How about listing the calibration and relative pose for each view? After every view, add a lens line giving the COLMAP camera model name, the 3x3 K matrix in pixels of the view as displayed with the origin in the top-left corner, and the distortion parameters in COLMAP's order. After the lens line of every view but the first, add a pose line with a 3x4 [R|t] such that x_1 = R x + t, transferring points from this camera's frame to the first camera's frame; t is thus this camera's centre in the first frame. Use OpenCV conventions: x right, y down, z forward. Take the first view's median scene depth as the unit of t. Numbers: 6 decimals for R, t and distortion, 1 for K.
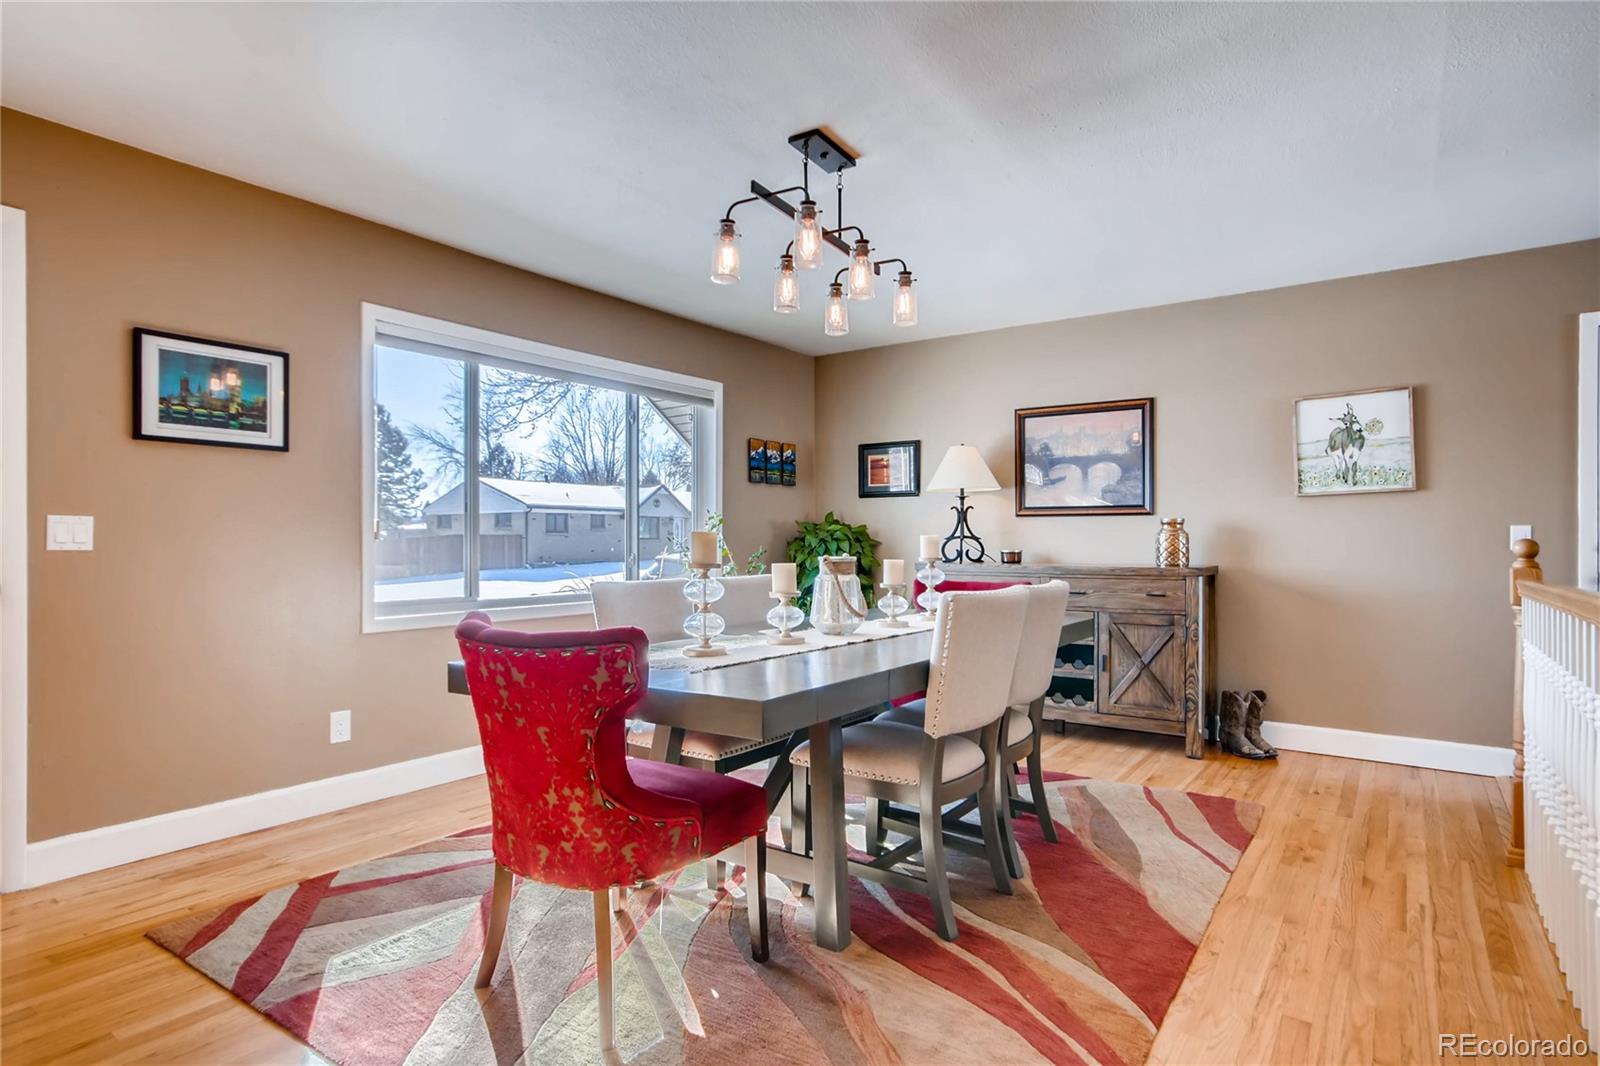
lens RADIAL K [[852.7, 0, 806.2], [0, 852.7, 546.1], [0, 0, 1]] dist [-0.024146, 0.027976]
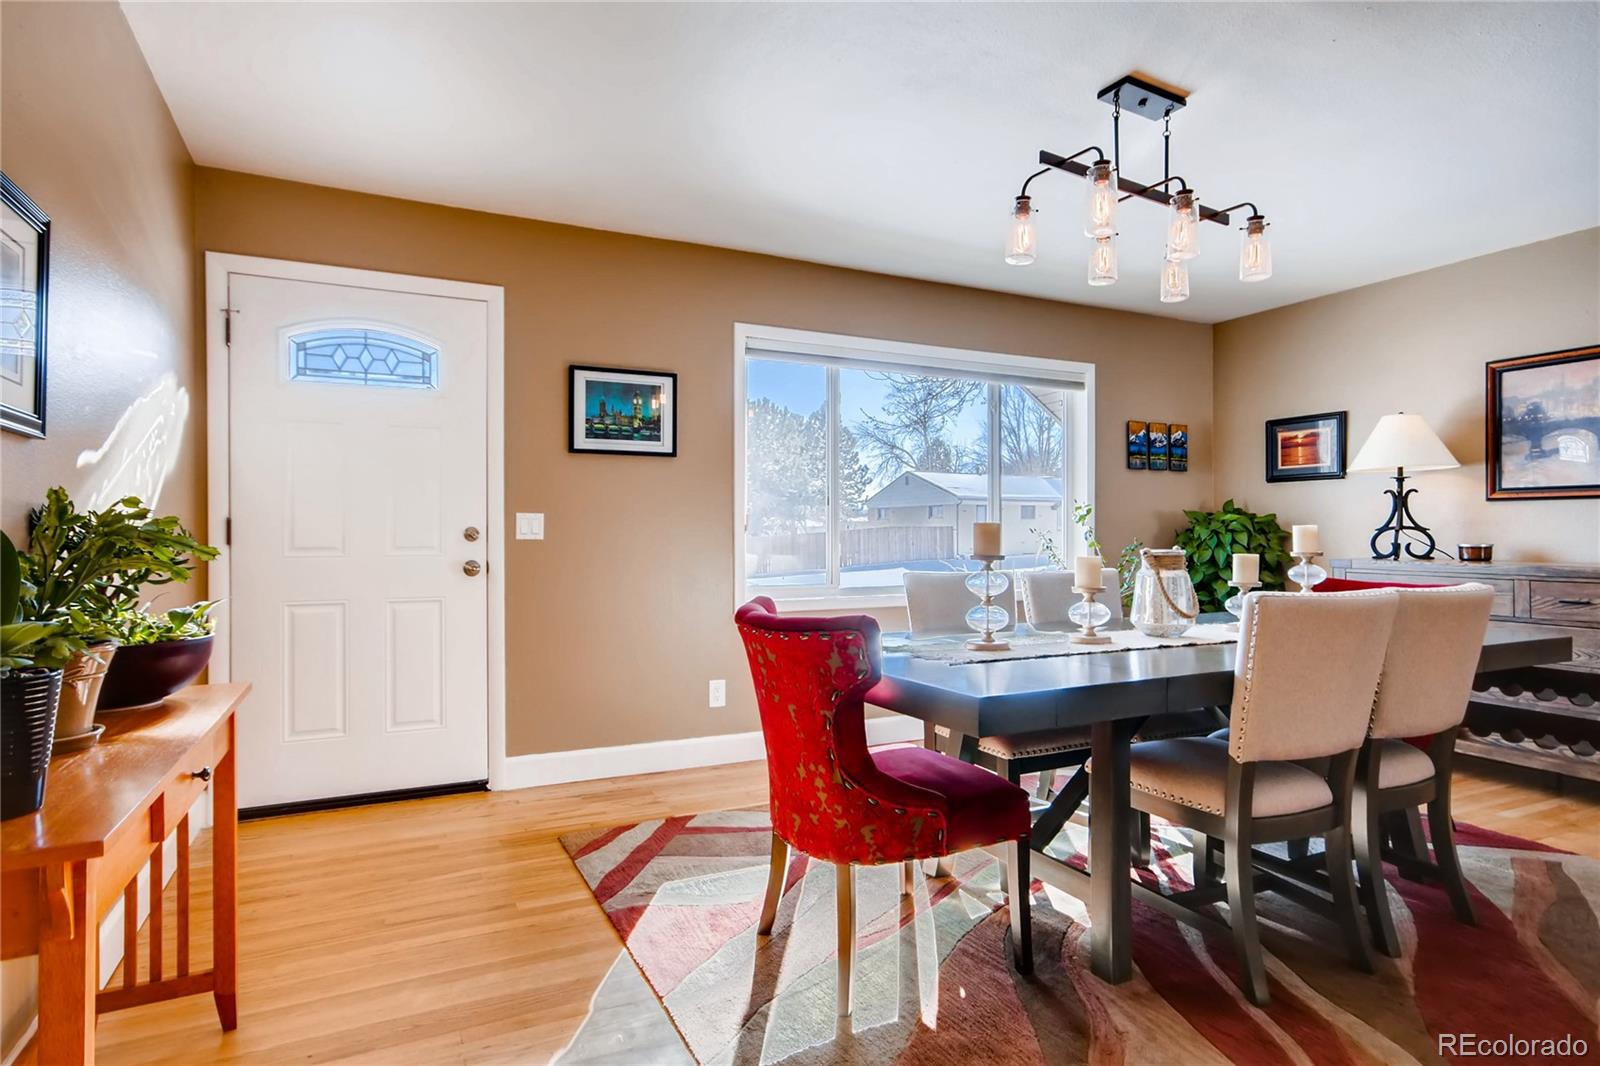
lens RADIAL K [[864.6, 0, 801.2], [0, 864.6, 543.8], [0, 0, 1]] dist [-0.030214, 0.036451]
pose [[0.878597, 0.006366, -0.477521, 0.144301], [-0.003100, 0.999966, 0.007627, 0.000251], [0.477553, -0.005221, 0.878587, 0.027878]]
